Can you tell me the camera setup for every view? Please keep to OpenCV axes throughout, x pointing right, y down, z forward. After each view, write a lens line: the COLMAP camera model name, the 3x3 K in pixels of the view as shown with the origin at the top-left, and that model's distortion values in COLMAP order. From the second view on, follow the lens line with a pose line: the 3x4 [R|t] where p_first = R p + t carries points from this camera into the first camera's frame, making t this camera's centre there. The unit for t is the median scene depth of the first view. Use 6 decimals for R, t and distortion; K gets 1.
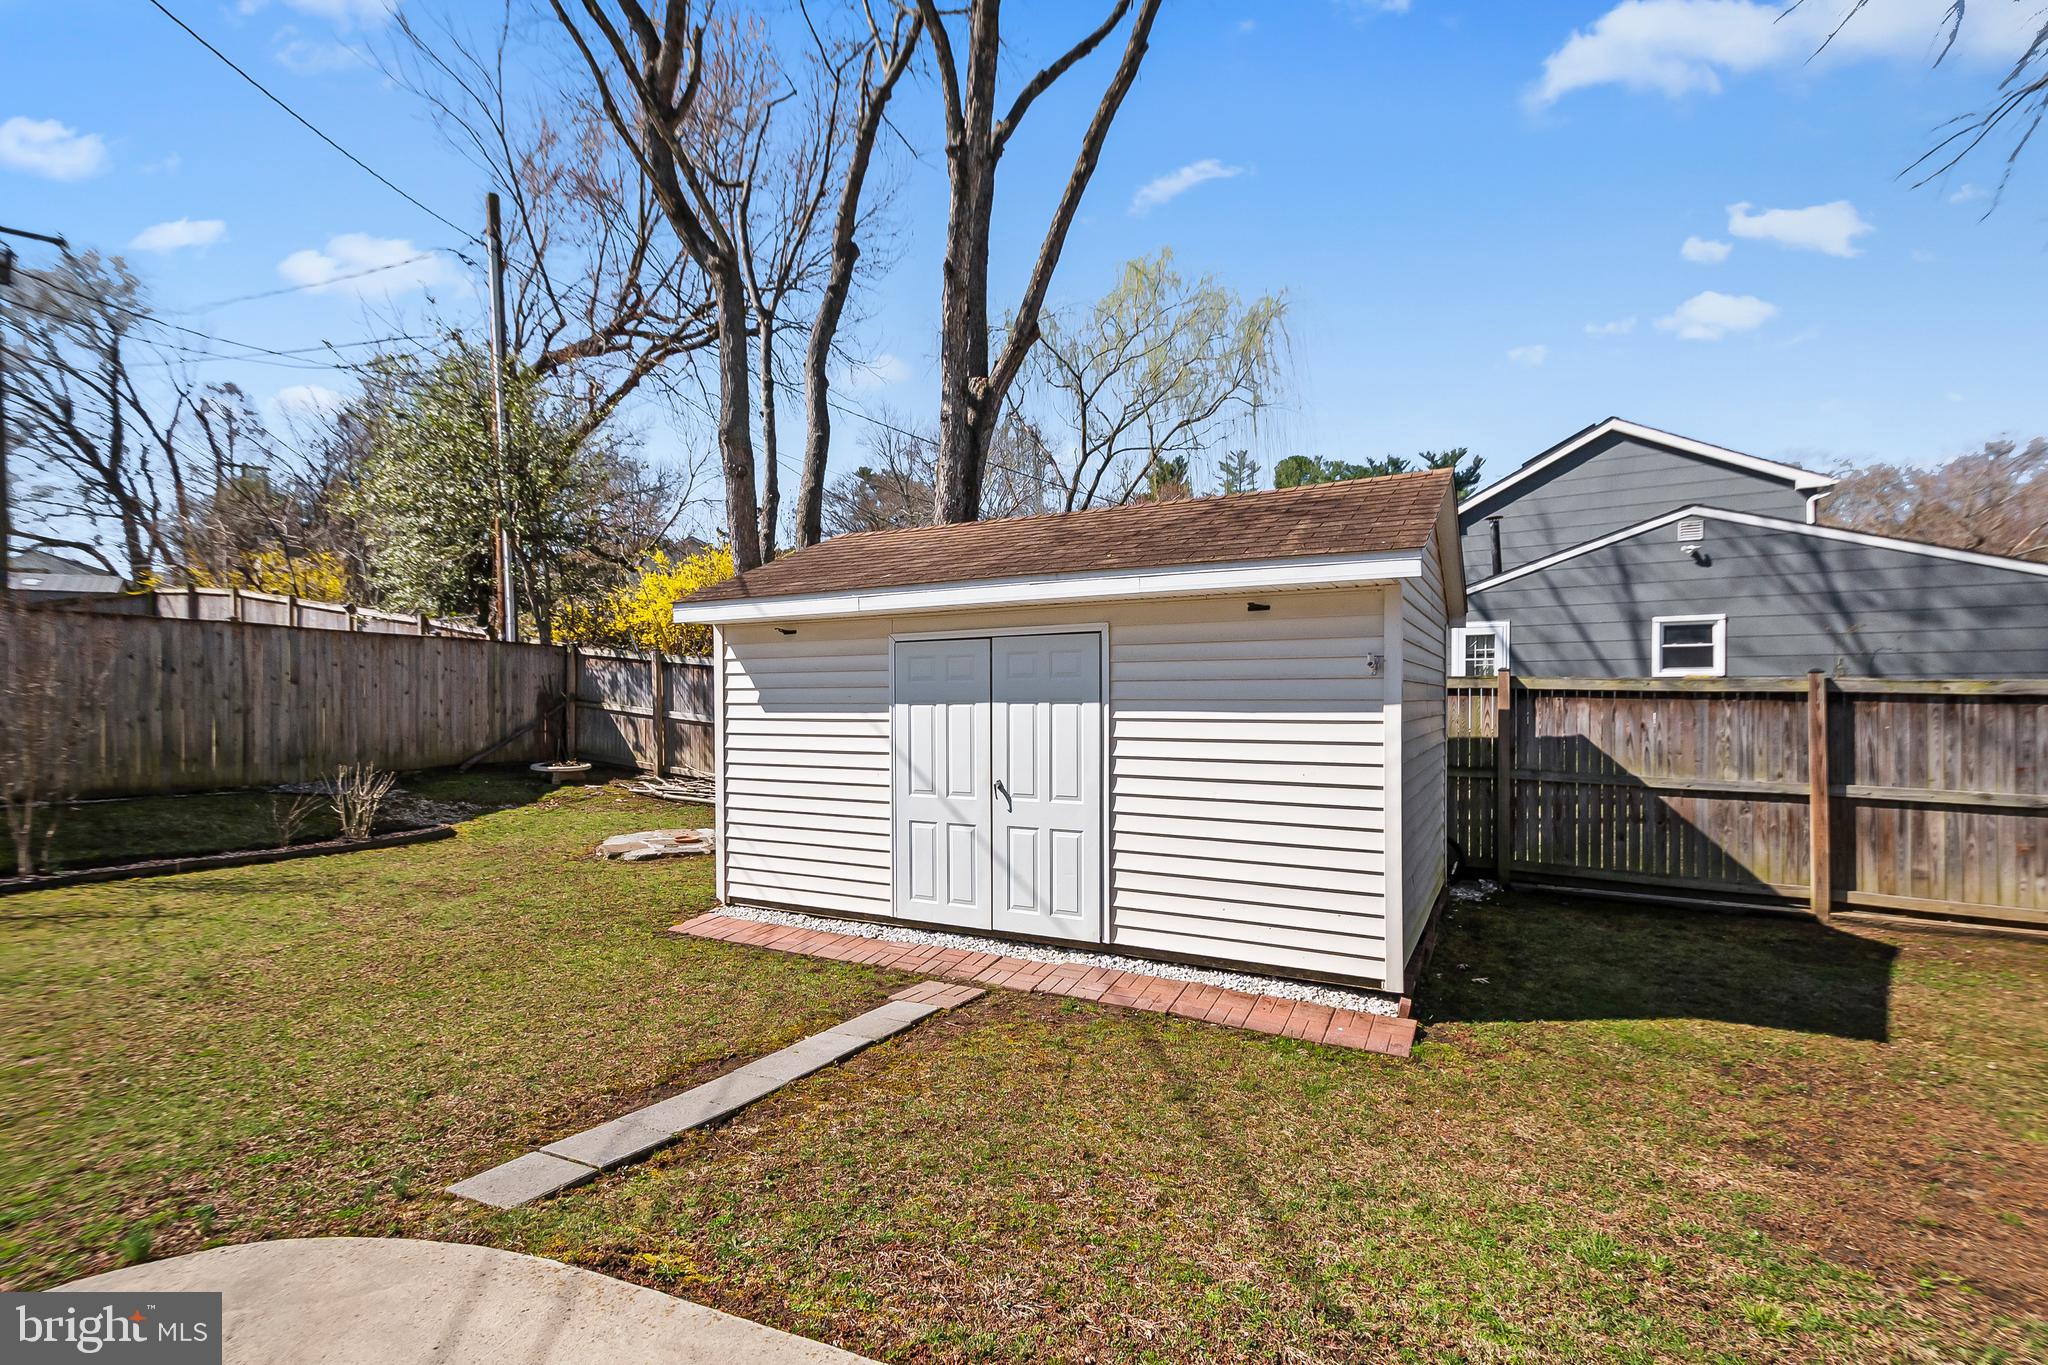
lens RADIAL K [[919.1, 0, 1045.7], [0, 919.1, 696.1], [0, 0, 1]] dist [0.002212, 0.000082]
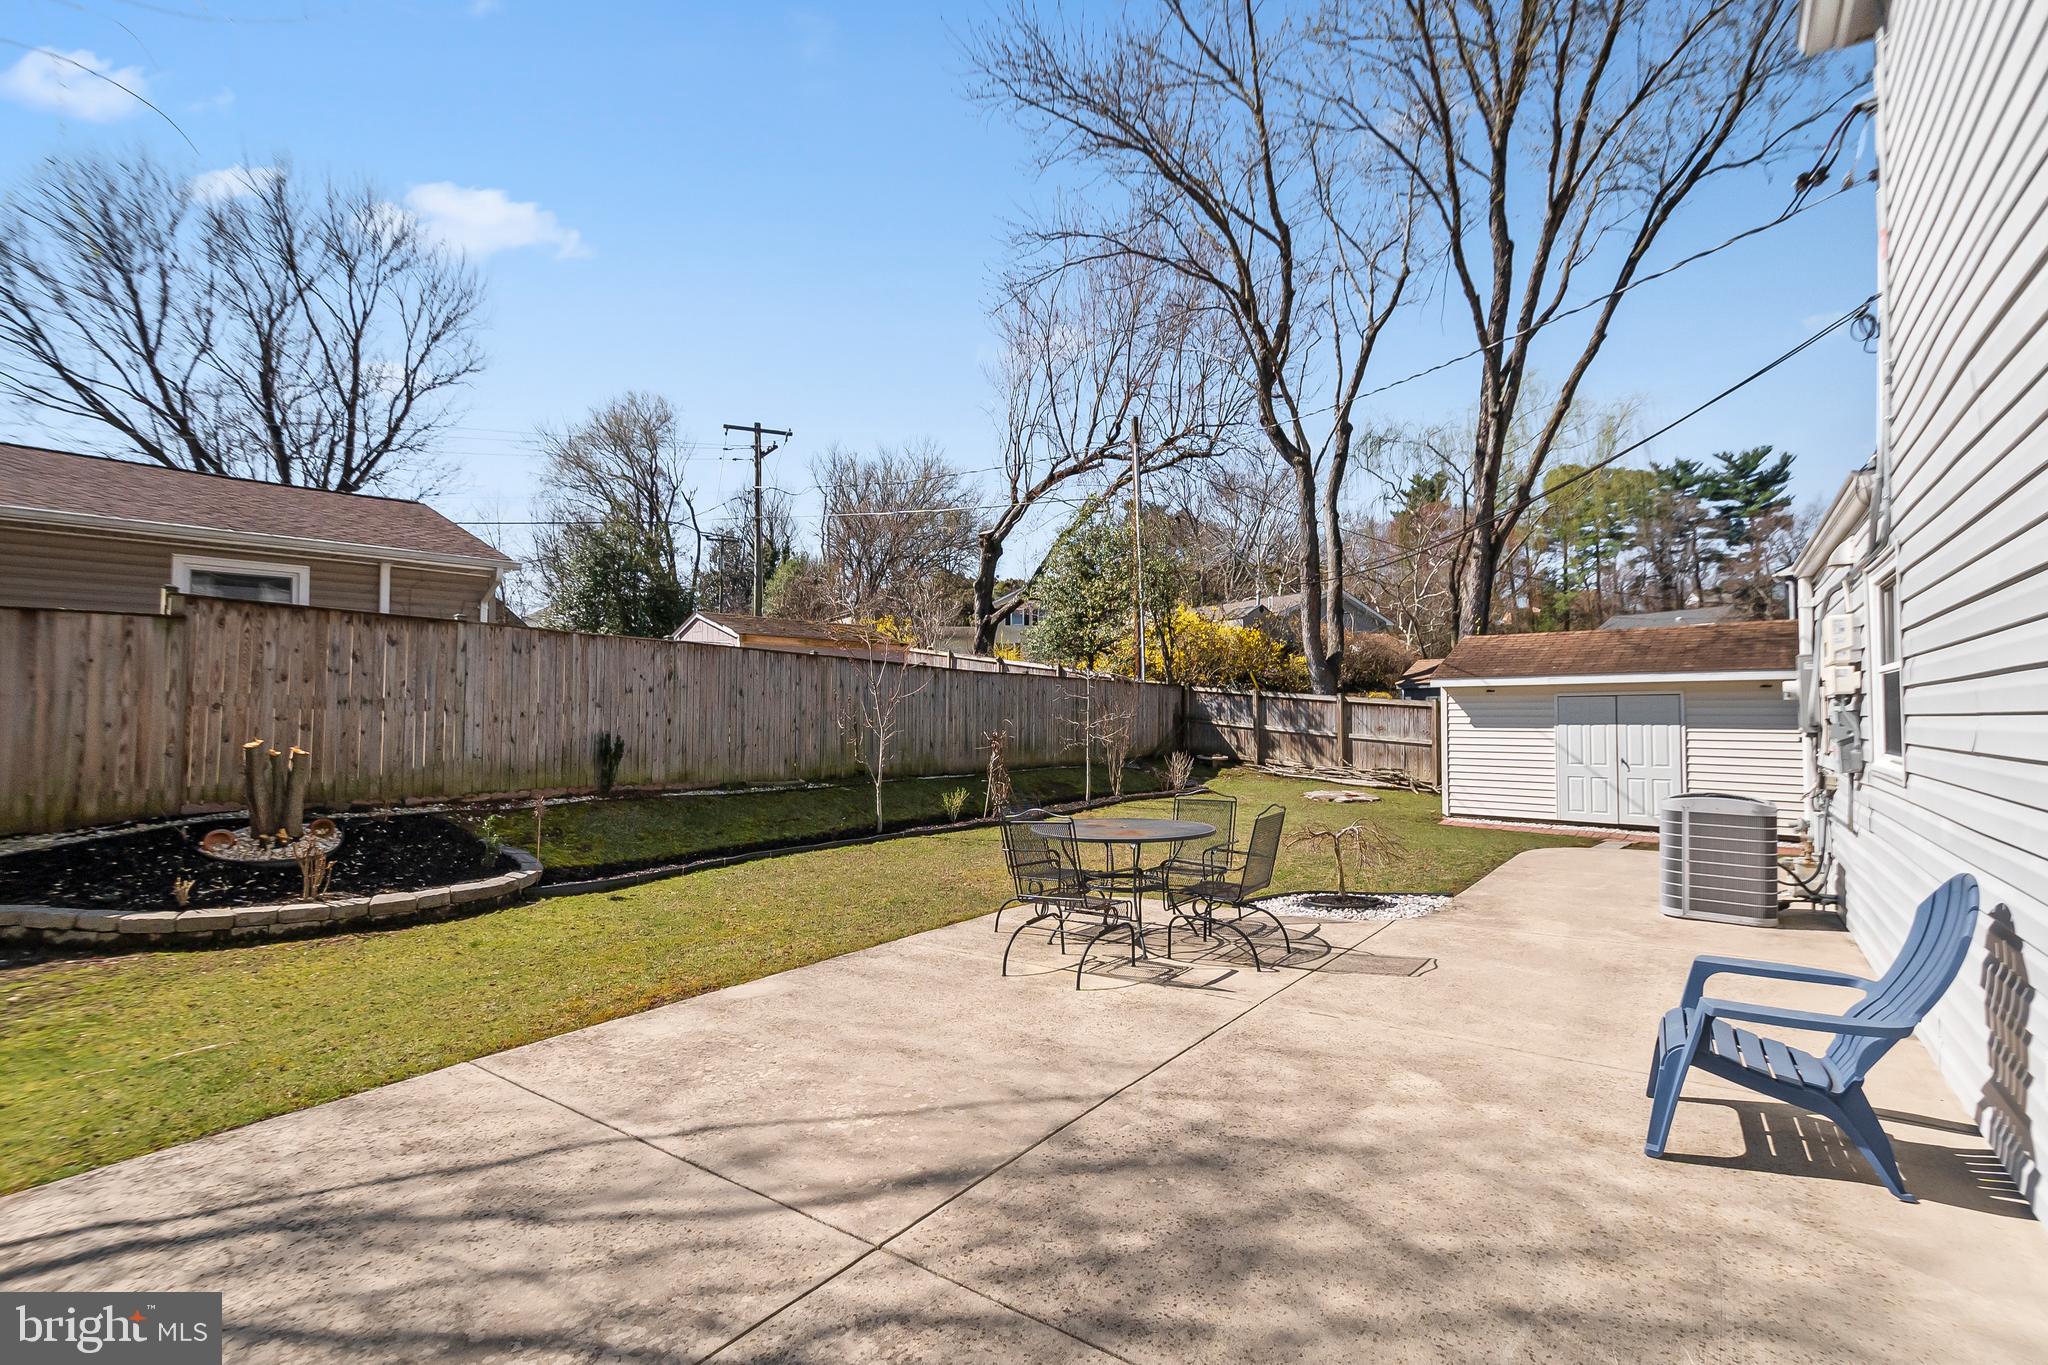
lens RADIAL K [[913.1, 0, 1034.5], [0, 913.1, 671.6], [0, 0, 1]] dist [-0.000326, -0.000107]
pose [[0.969289, -0.010440, -0.245703, -0.765083], [0.000314, 0.999150, -0.041214, -0.025555], [0.245925, 0.039871, 0.968469, -1.322069]]
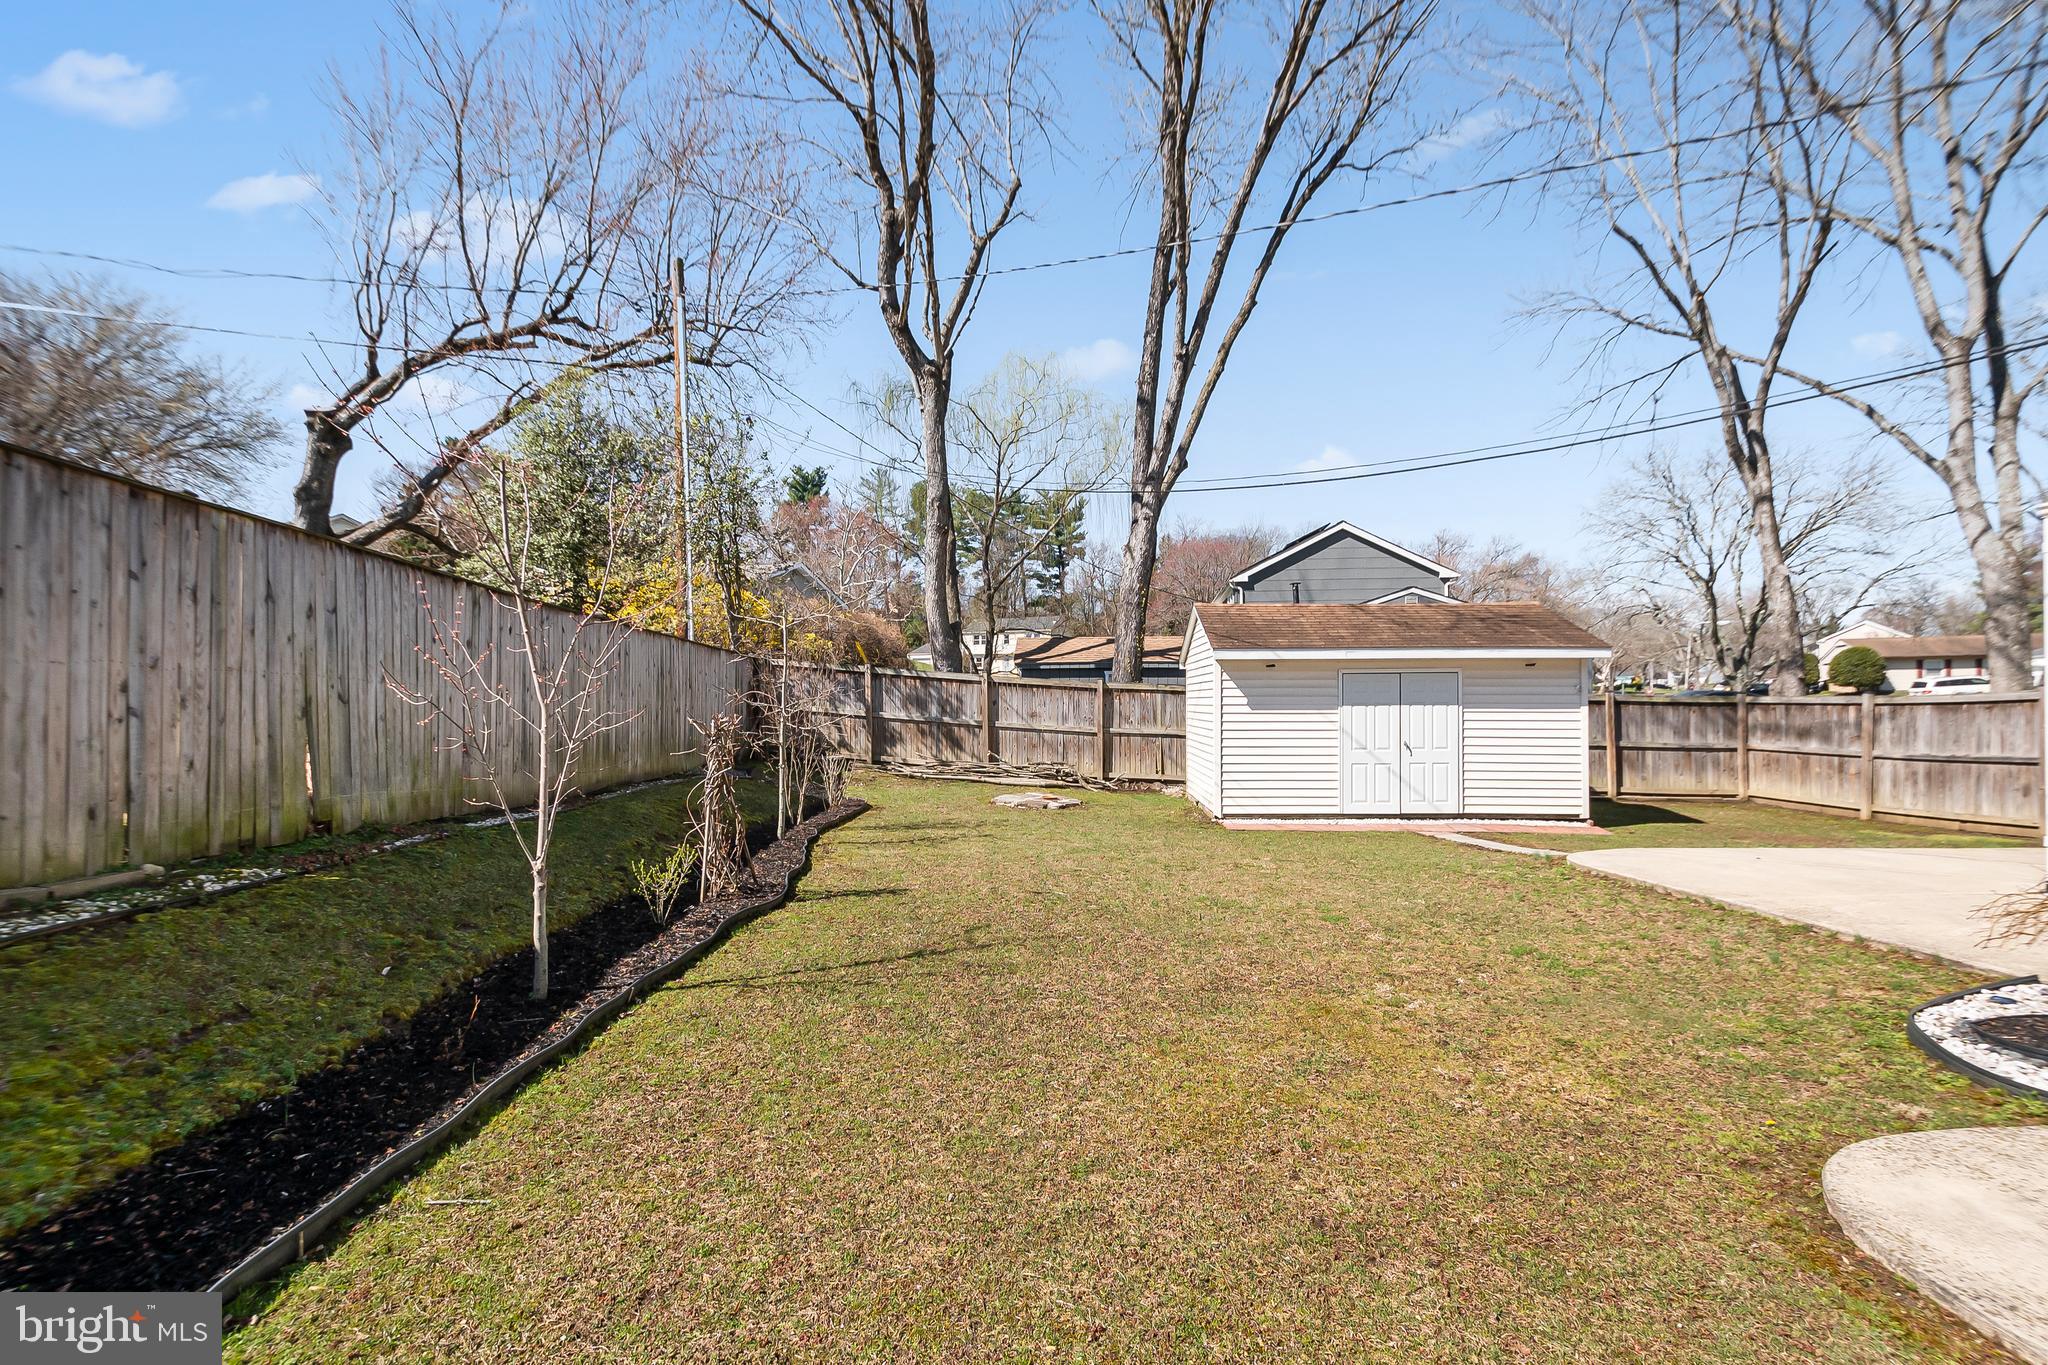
lens RADIAL K [[919.1, 0, 1045.7], [0, 919.1, 696.1], [0, 0, 1]] dist [0.002212, 0.000082]
pose [[0.897283, 0.006104, 0.441414, -1.434834], [-0.002649, 0.999961, -0.008441, 0.007277], [-0.441448, 0.006405, 0.897264, -0.432887]]
